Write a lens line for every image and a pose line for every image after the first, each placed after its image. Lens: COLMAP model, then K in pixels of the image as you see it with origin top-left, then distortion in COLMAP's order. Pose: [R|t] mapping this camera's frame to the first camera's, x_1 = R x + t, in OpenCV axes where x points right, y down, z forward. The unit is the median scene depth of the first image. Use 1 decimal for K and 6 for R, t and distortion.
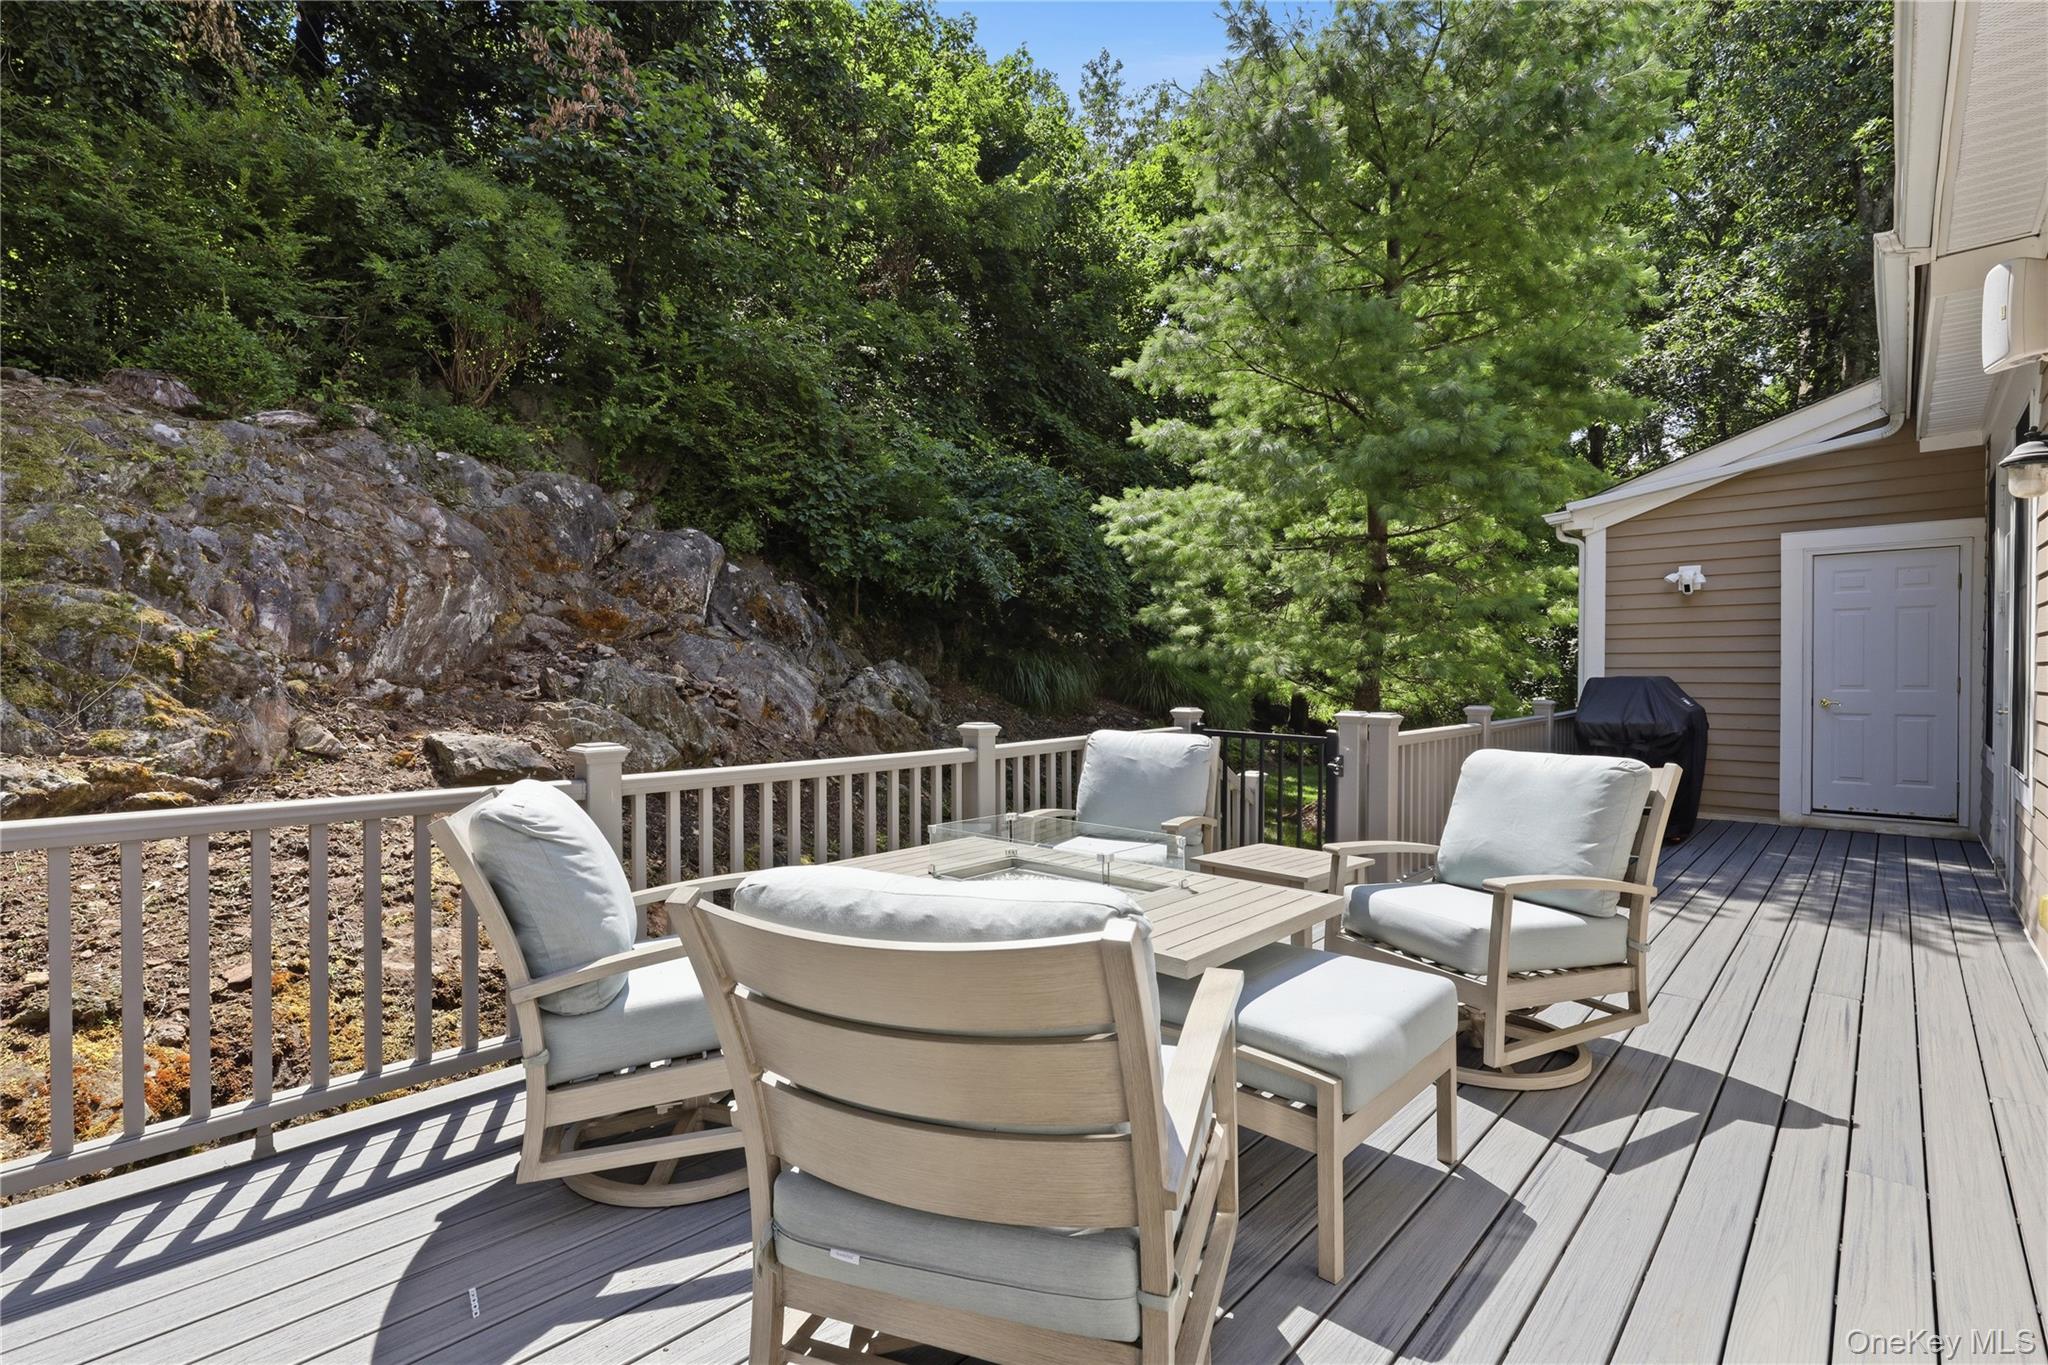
lens RADIAL K [[939.4, 0, 1027.9], [0, 939.4, 681.3], [0, 0, 1]] dist [0.003603, -0.002673]
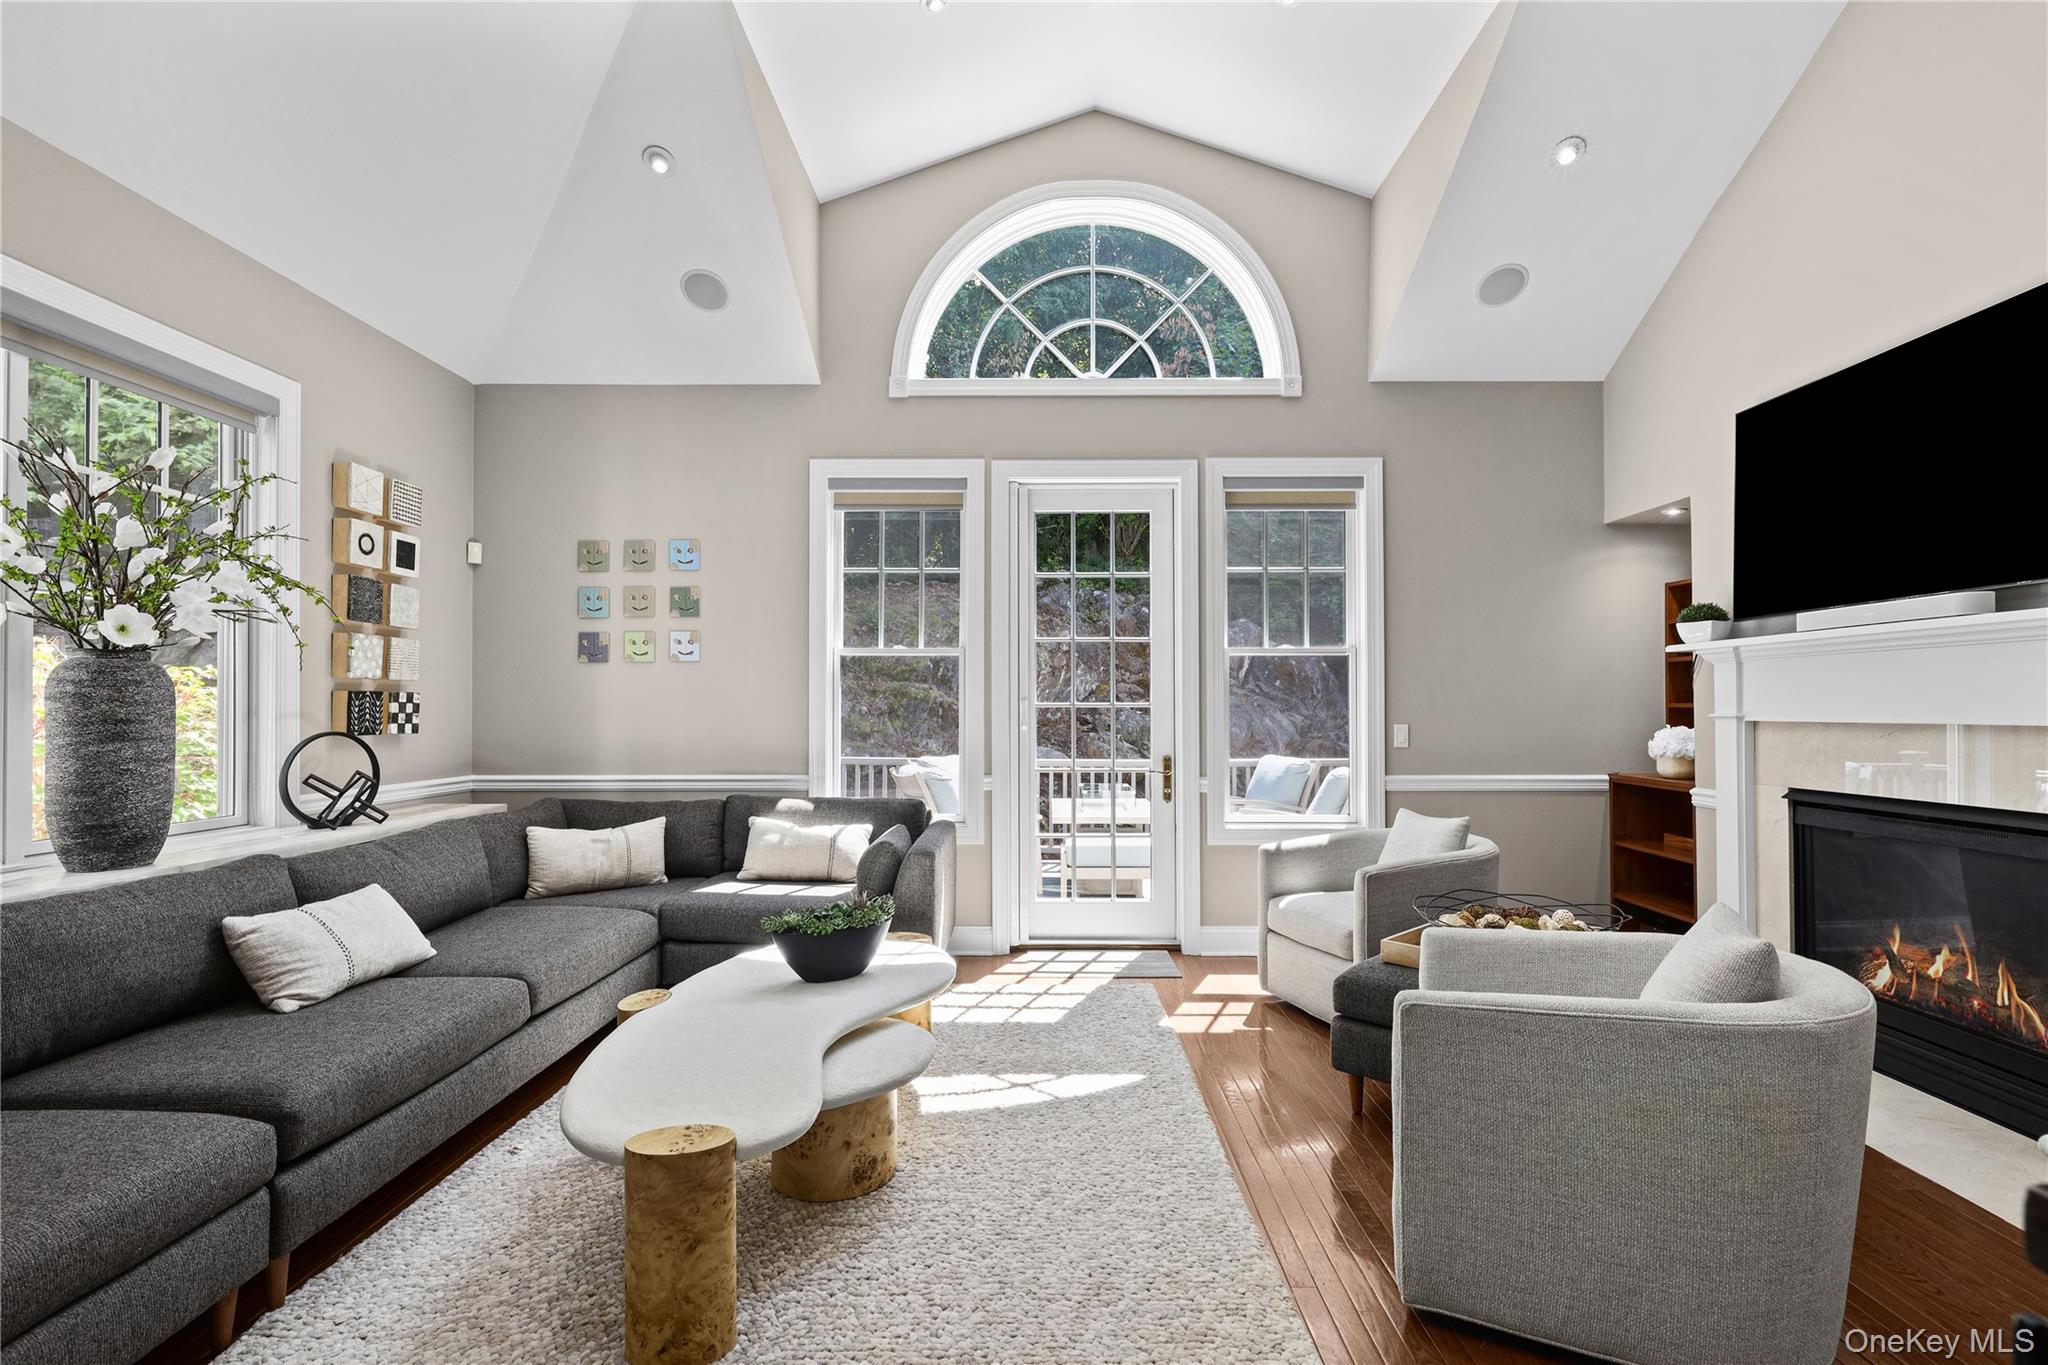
lens RADIAL K [[939.4, 0, 1026.9], [0, 939.4, 703.2], [0, 0, 1]] dist [0.003603, -0.002673]
pose [[0.674191, -0.001461, -0.738556, 0.646216], [-0.011984, 0.999845, -0.012918, -0.009539], [0.738460, 0.017560, 0.674068, -0.305991]]
